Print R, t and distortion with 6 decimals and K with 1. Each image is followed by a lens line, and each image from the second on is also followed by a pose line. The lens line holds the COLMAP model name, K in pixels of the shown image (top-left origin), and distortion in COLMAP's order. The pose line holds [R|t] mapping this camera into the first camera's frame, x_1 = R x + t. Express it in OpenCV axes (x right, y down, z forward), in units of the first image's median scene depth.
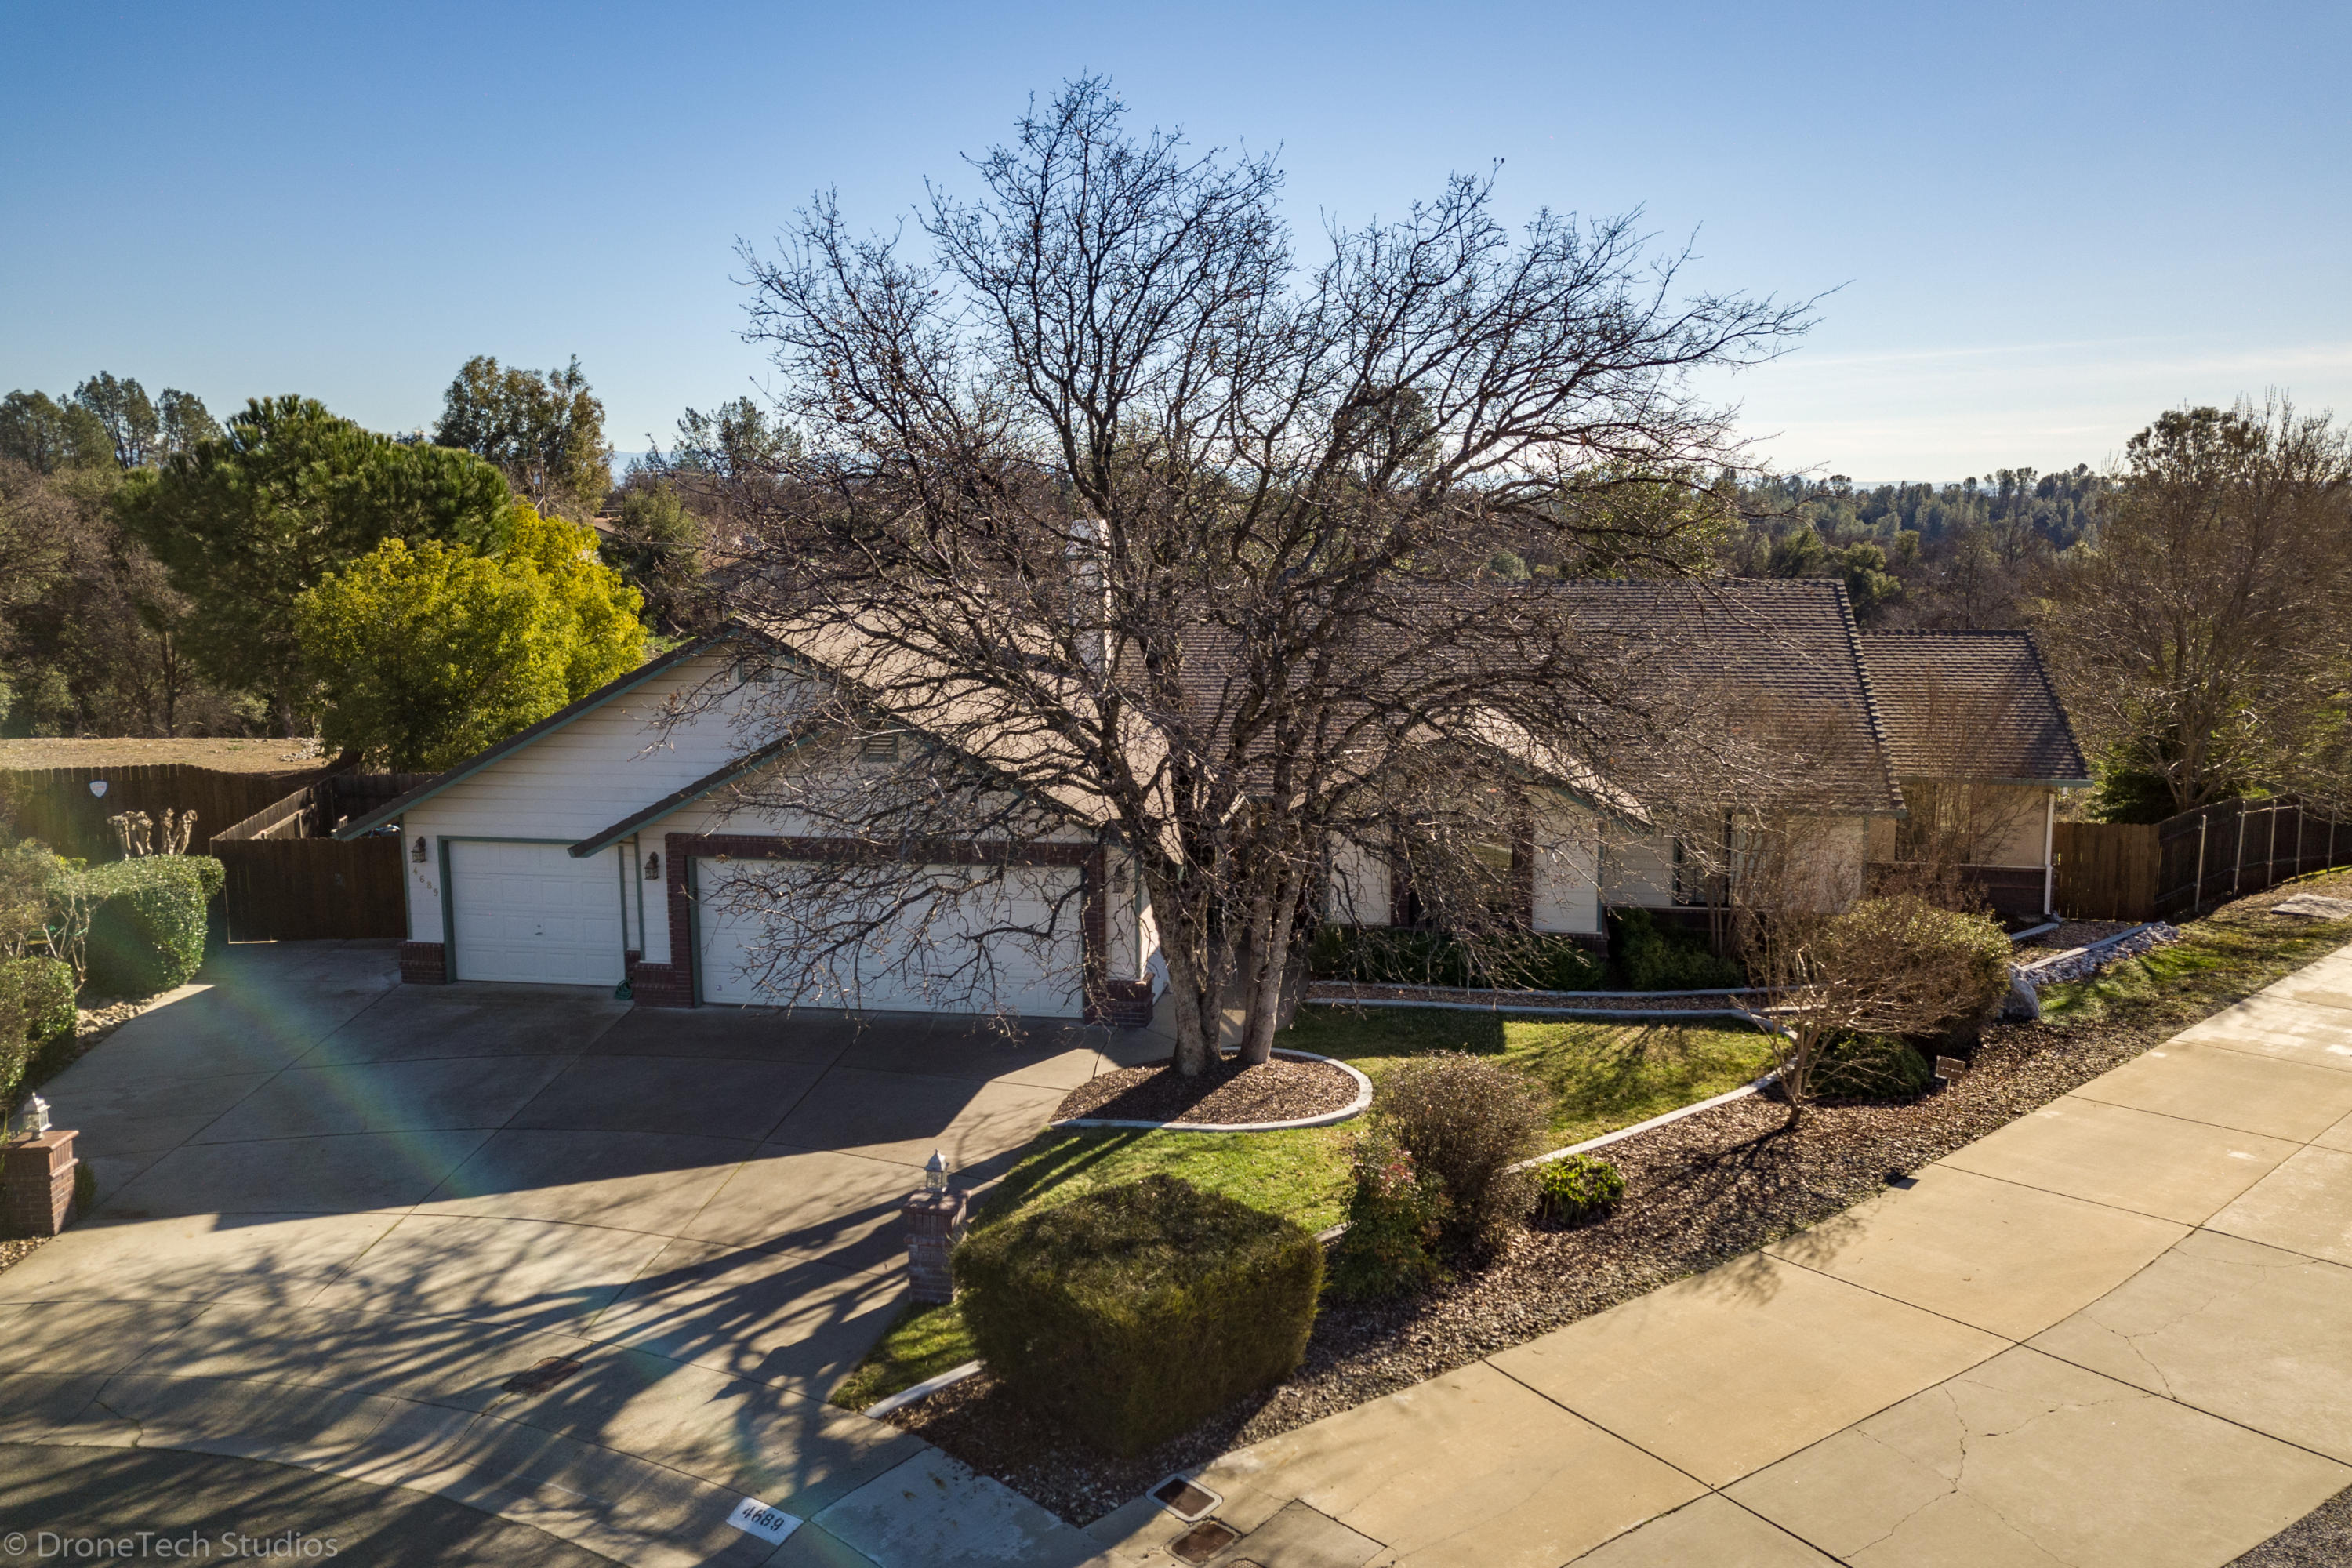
lens RADIAL K [[1799.9, 0, 1205.6], [0, 1799.9, 787.7], [0, 0, 1]] dist [0.008306, 0.032522]
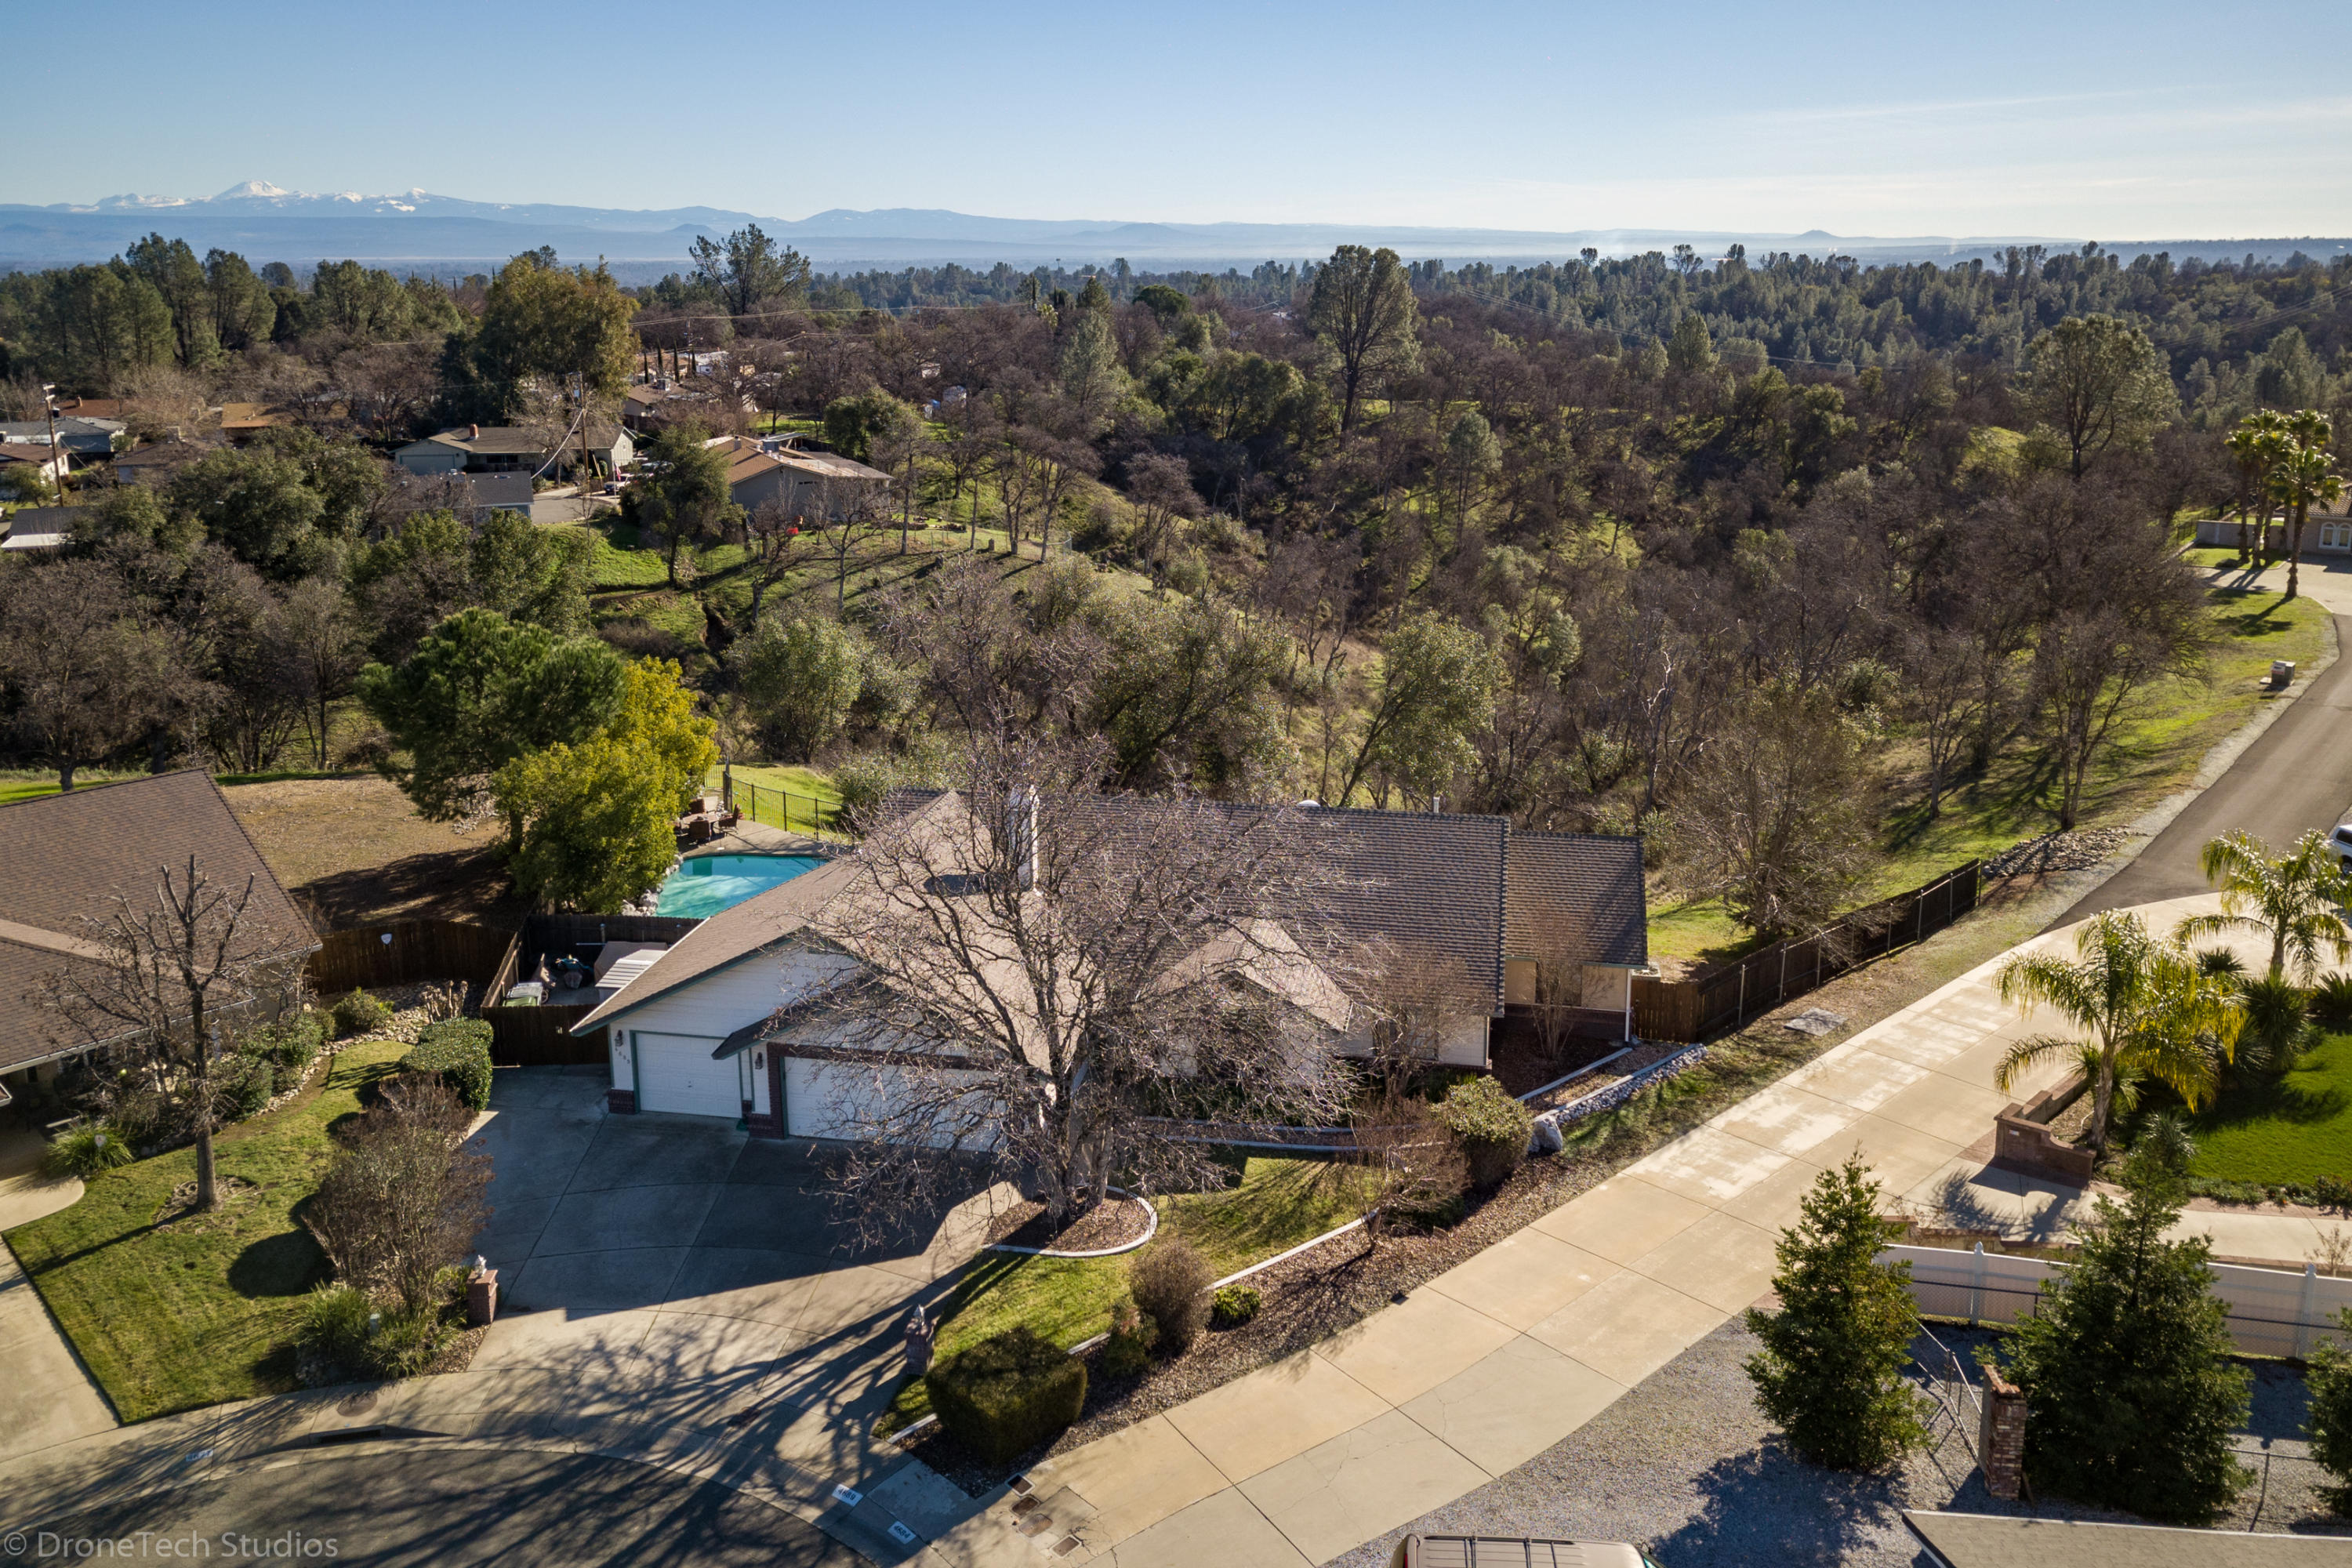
lens RADIAL K [[1825.8, 0, 1196.6], [0, 1825.8, 699.2], [0, 0, 1]] dist [0.004238, 0.033654]
pose [[0.999910, -0.000242, -0.013437, 0.193229], [0.001465, 0.995843, 0.091075, -0.656244], [0.013359, -0.091087, 0.995753, -1.004342]]
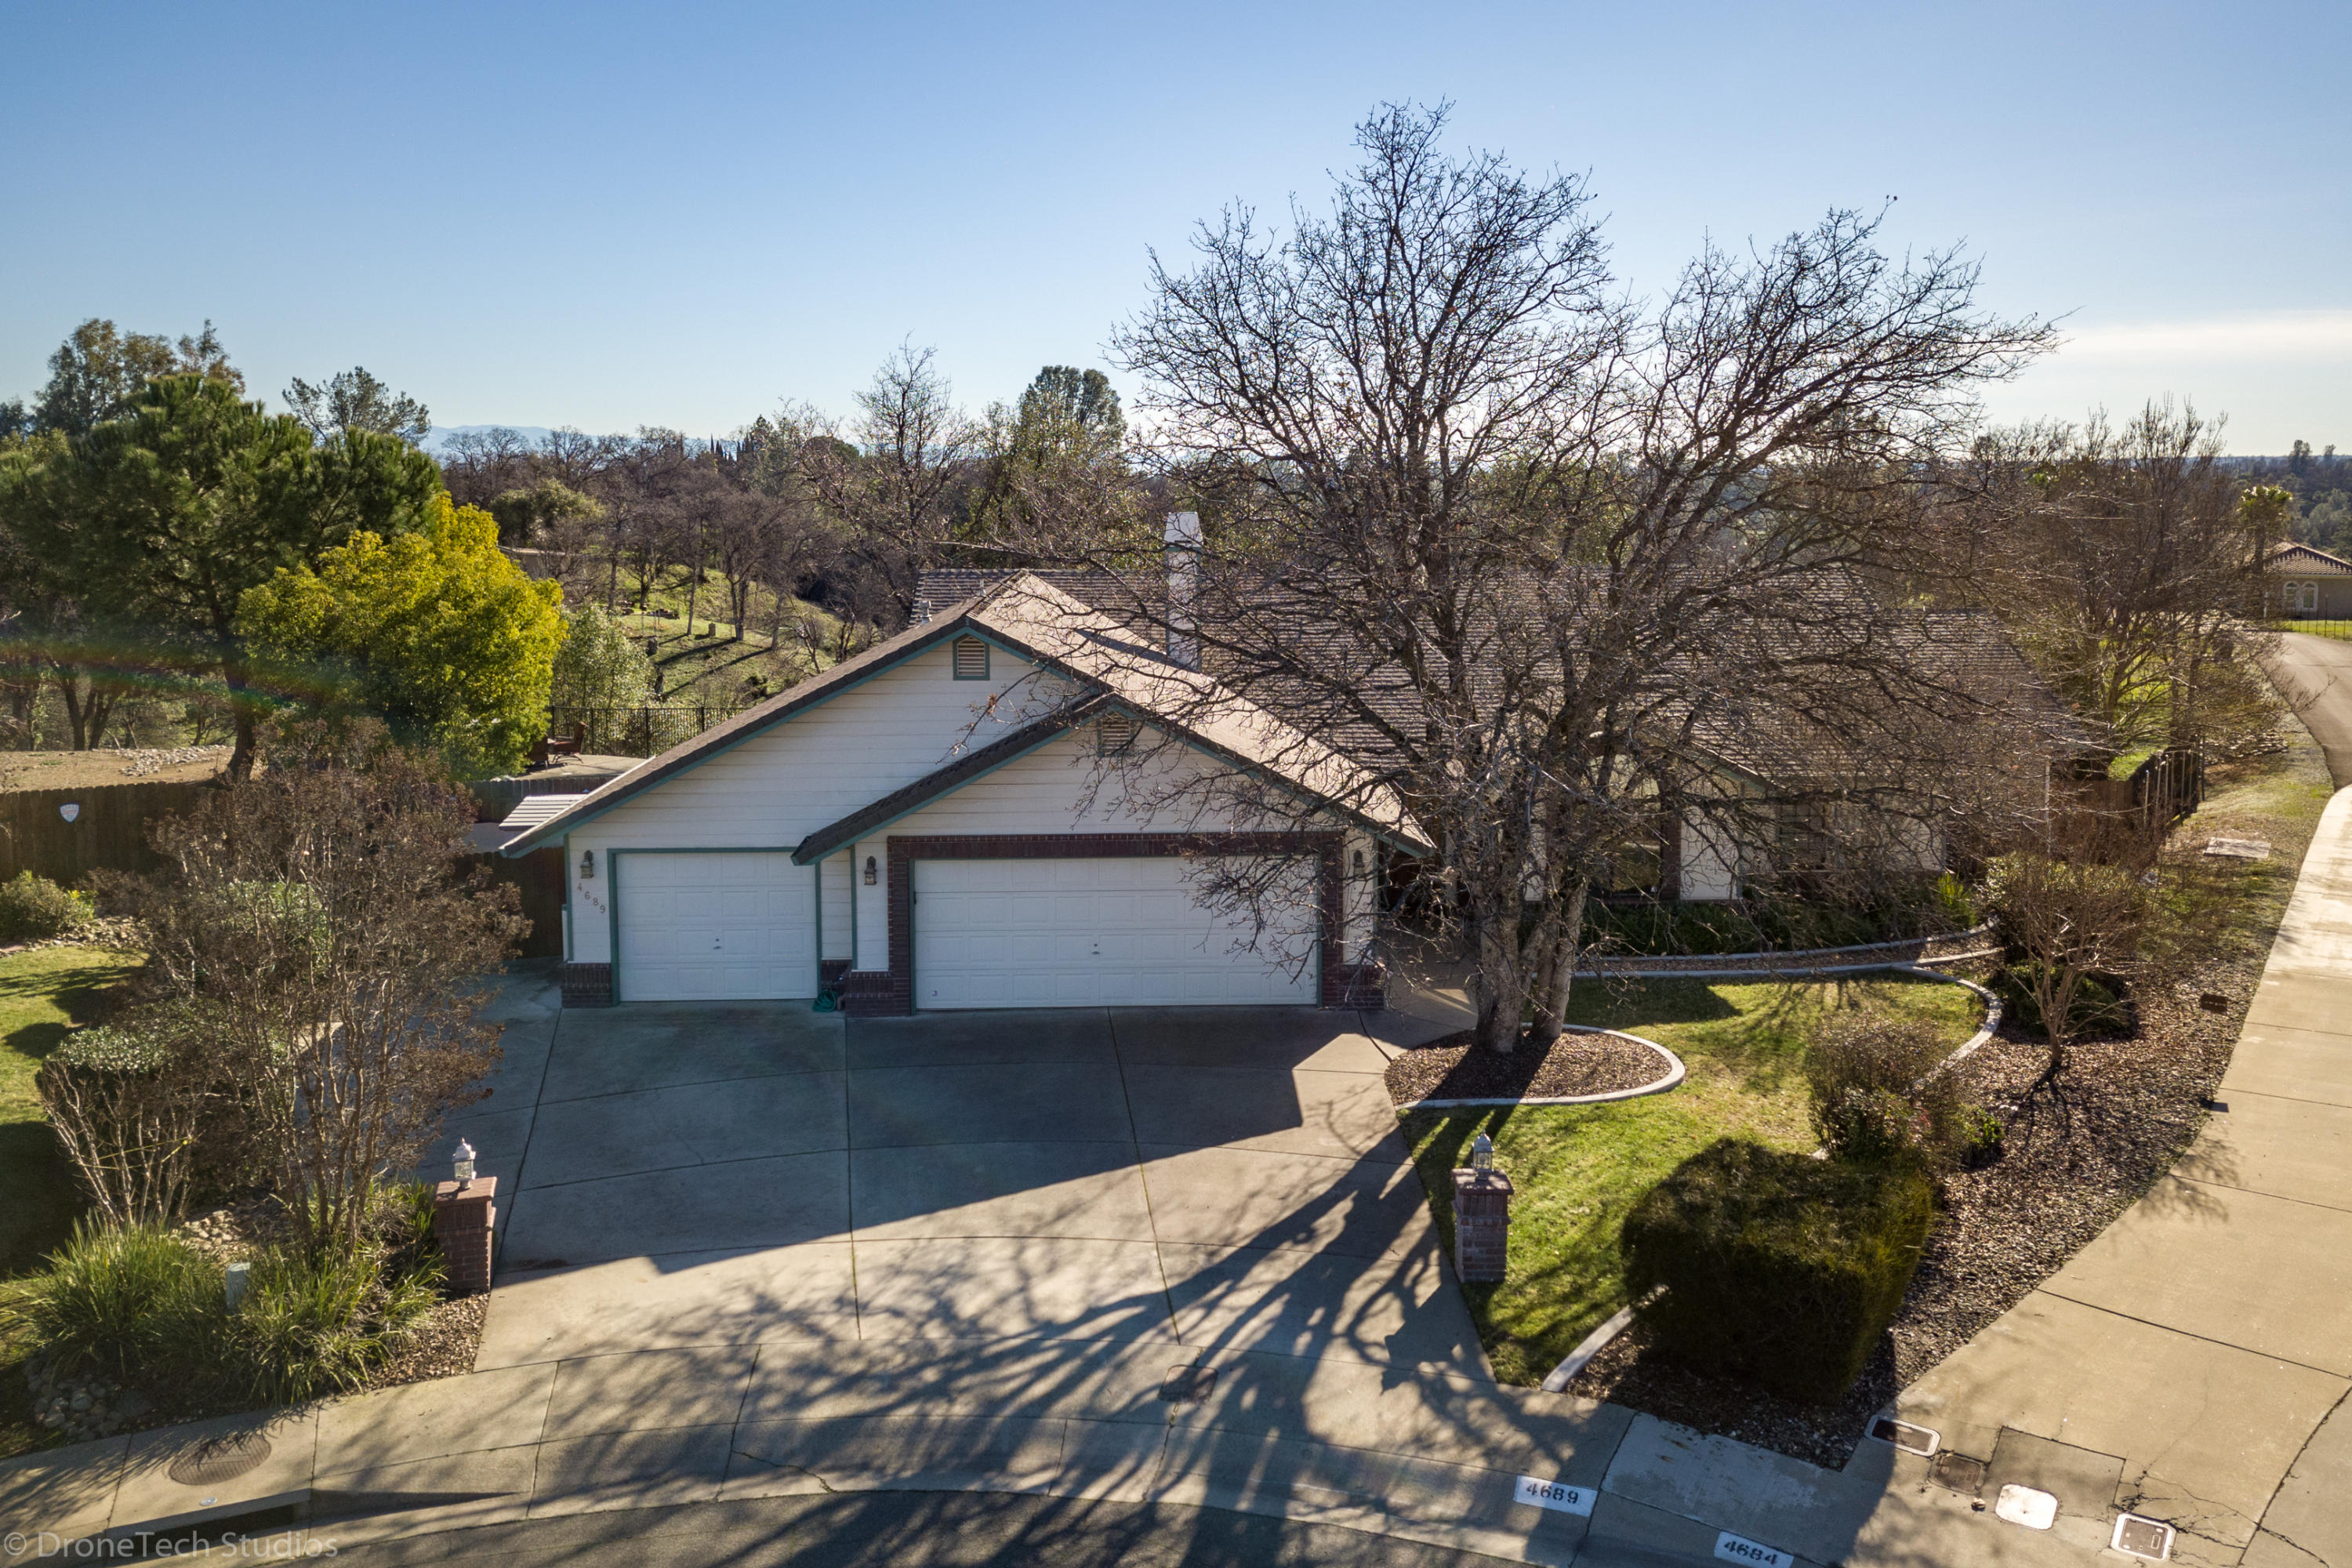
lens RADIAL K [[1825.8, 0, 1196.6], [0, 1825.8, 699.2], [0, 0, 1]] dist [0.004238, 0.033654]
pose [[0.979040, -0.022039, 0.202472, -0.474614], [0.029711, 0.998948, -0.034932, -0.013447], [-0.201490, 0.040215, 0.978665, 0.000296]]
